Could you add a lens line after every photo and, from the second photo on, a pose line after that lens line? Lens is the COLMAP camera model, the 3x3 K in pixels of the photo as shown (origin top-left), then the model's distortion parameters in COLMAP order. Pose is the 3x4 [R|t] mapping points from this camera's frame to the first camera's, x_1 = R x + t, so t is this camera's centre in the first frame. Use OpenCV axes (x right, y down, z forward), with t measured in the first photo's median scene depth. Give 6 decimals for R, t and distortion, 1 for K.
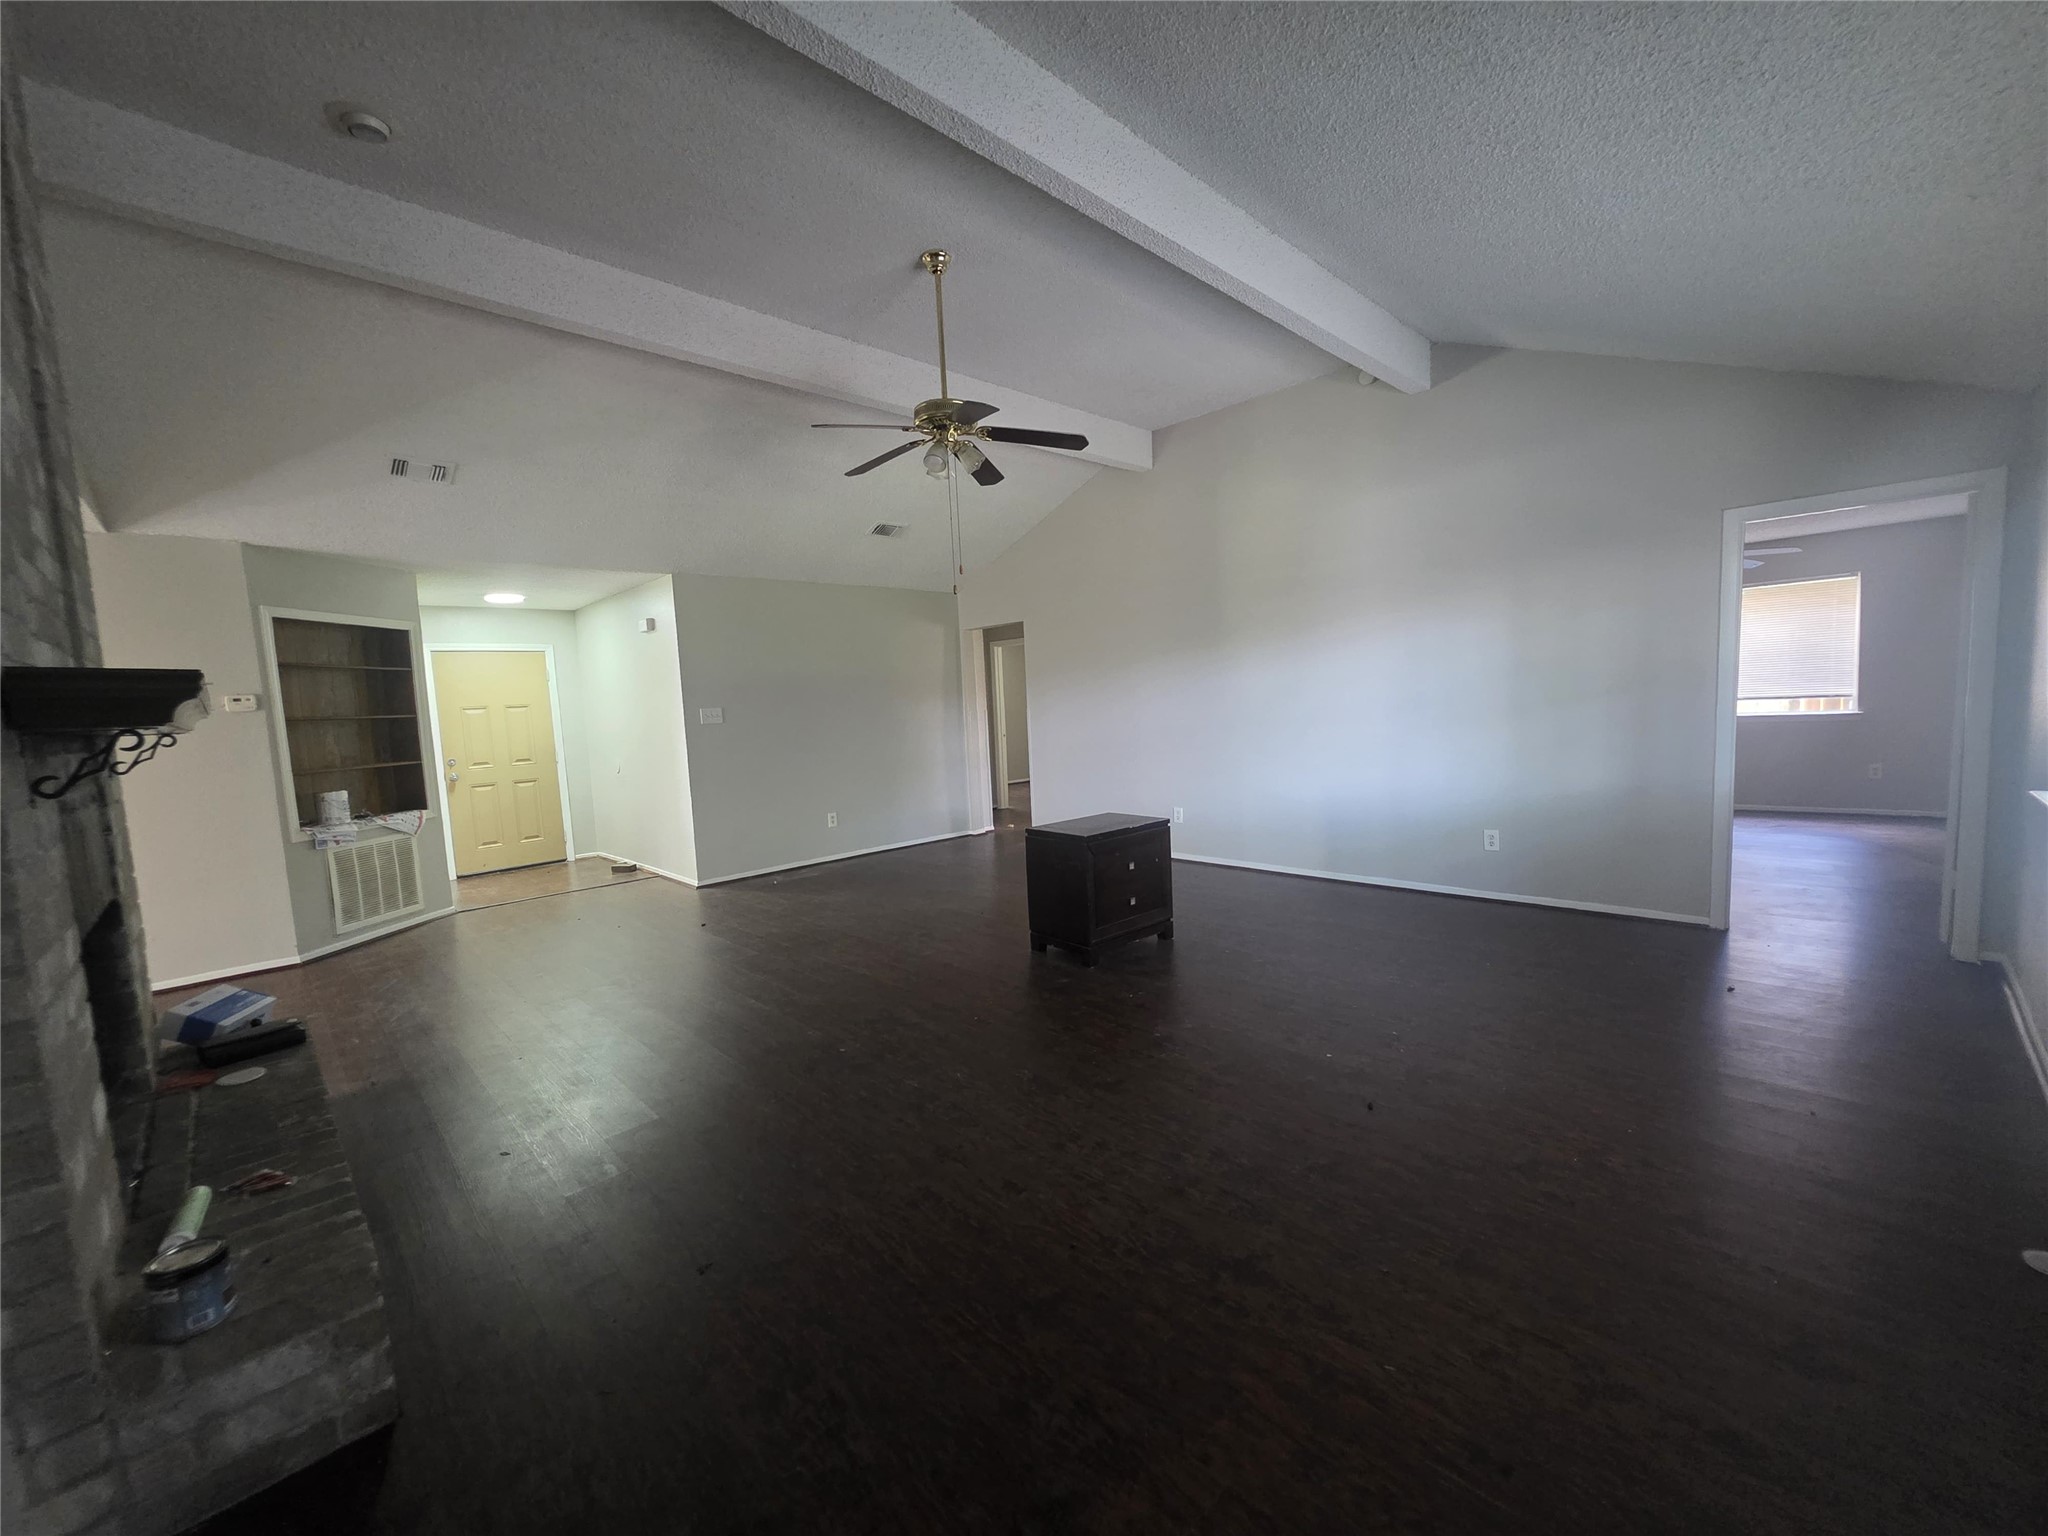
lens RADIAL K [[812.7, 0, 1018.7], [0, 812.7, 778.0], [0, 0, 1]] dist [0.000438, -0.000079]
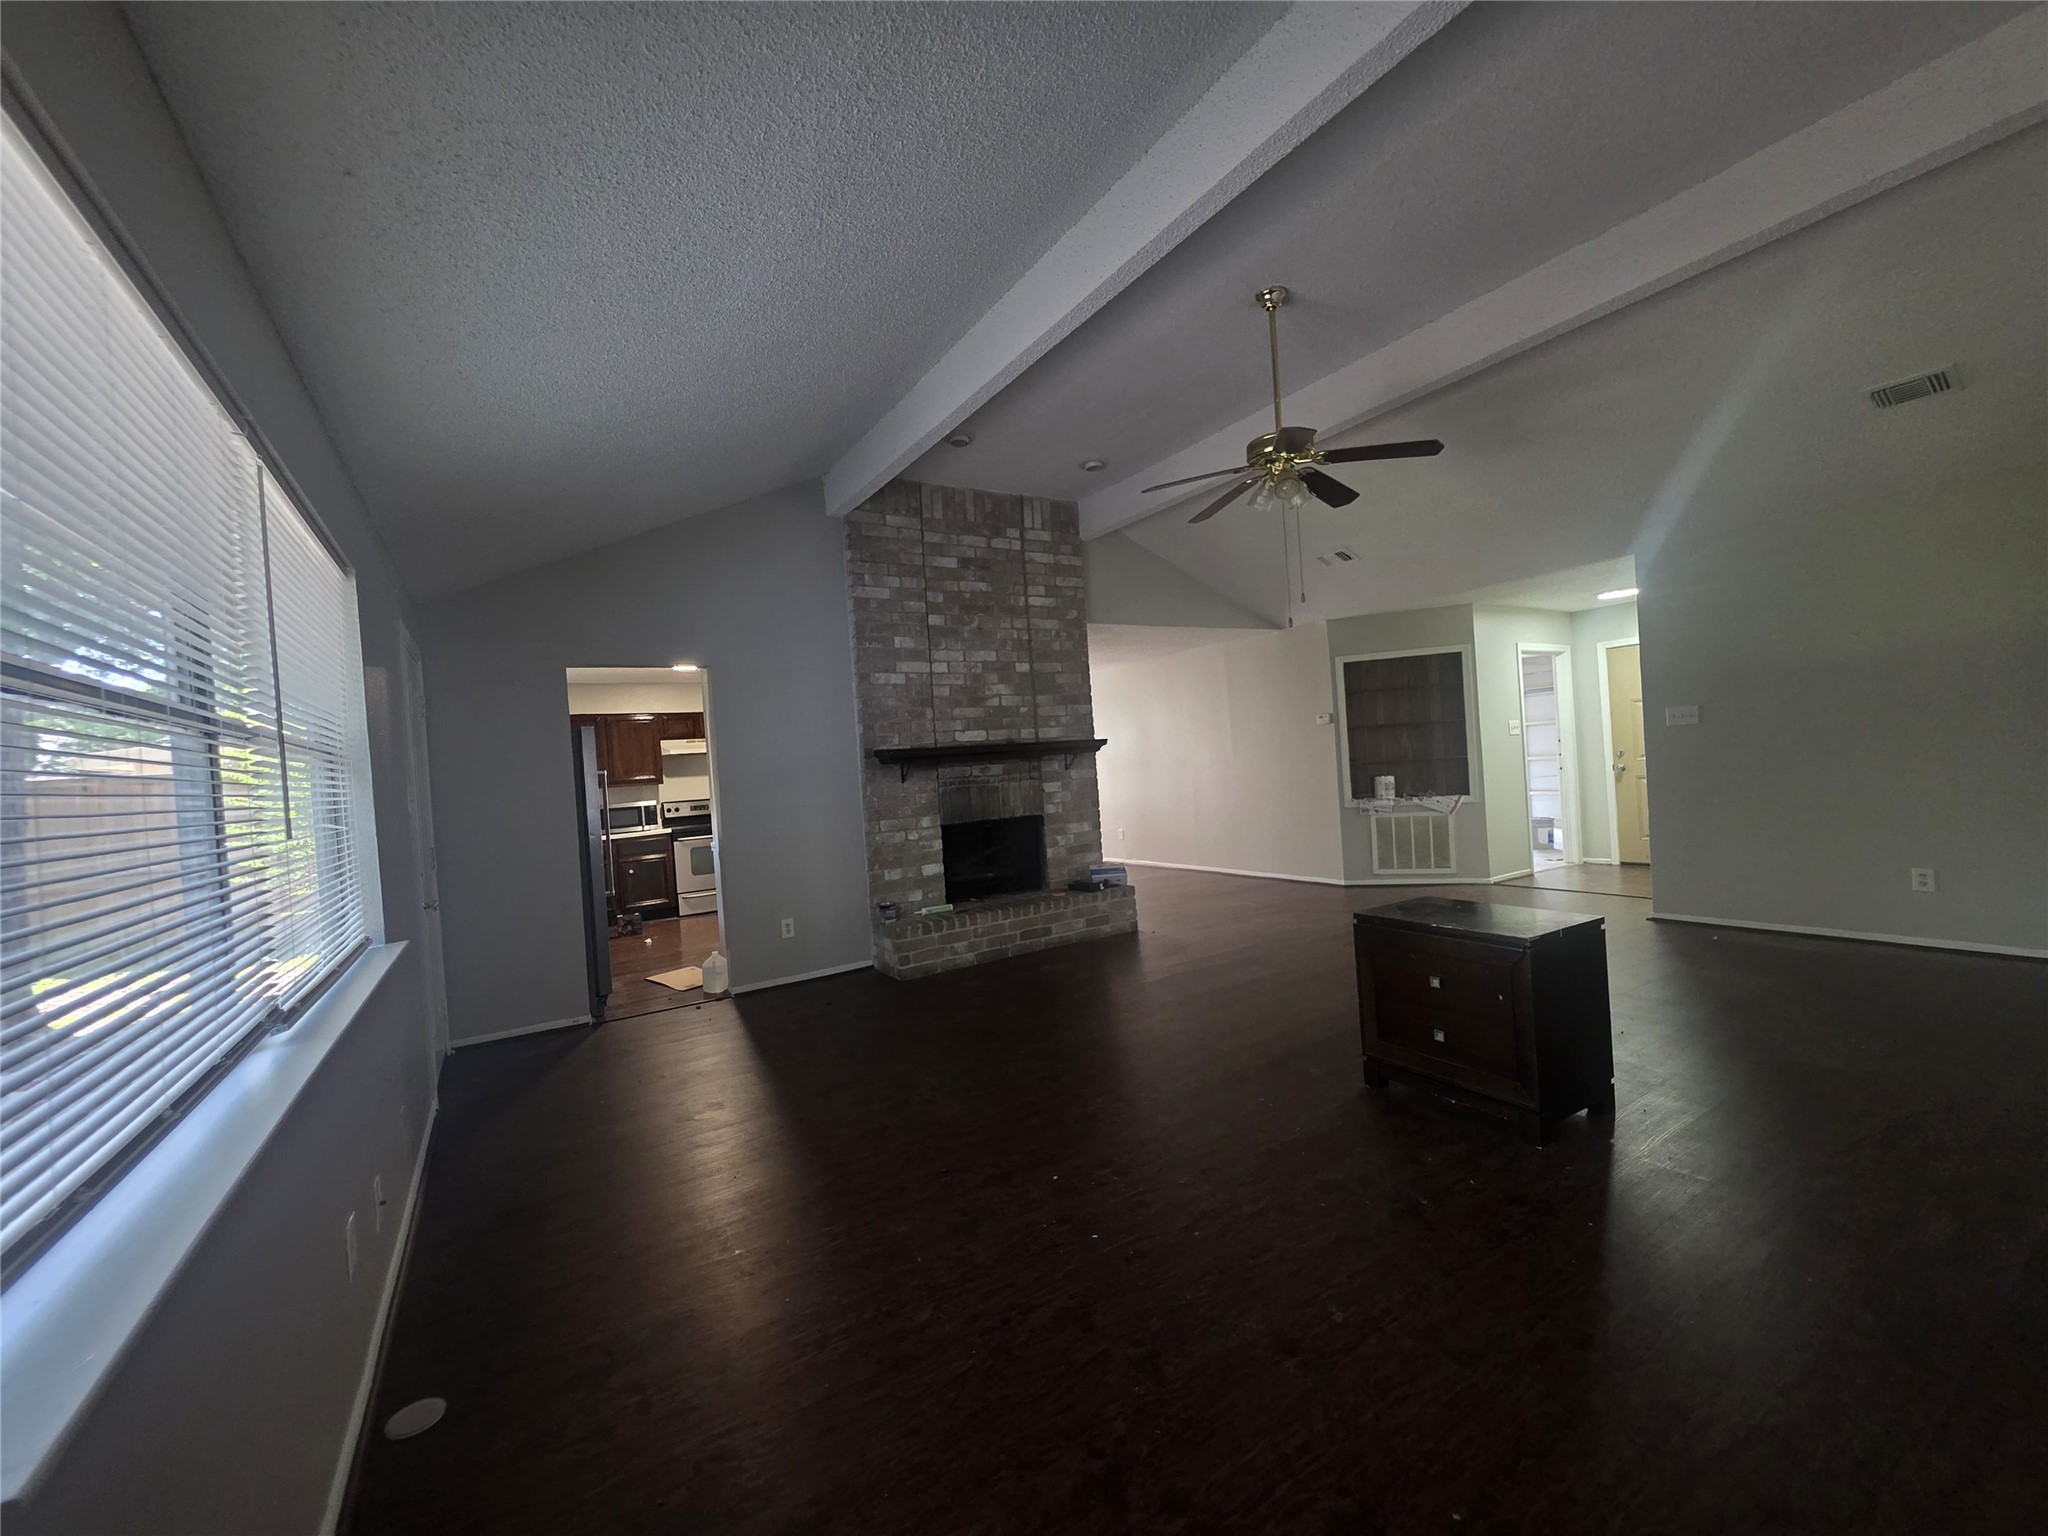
lens RADIAL K [[822.3, 0, 1024.0], [0, 822.3, 768.0], [0, 0, 1]] dist [0.002765, 0.000252]
pose [[-0.199688, 0.066588, -0.977594, 0.716007], [-0.016860, 0.997307, 0.071374, -0.091908], [0.979714, 0.030734, -0.198028, 0.666620]]
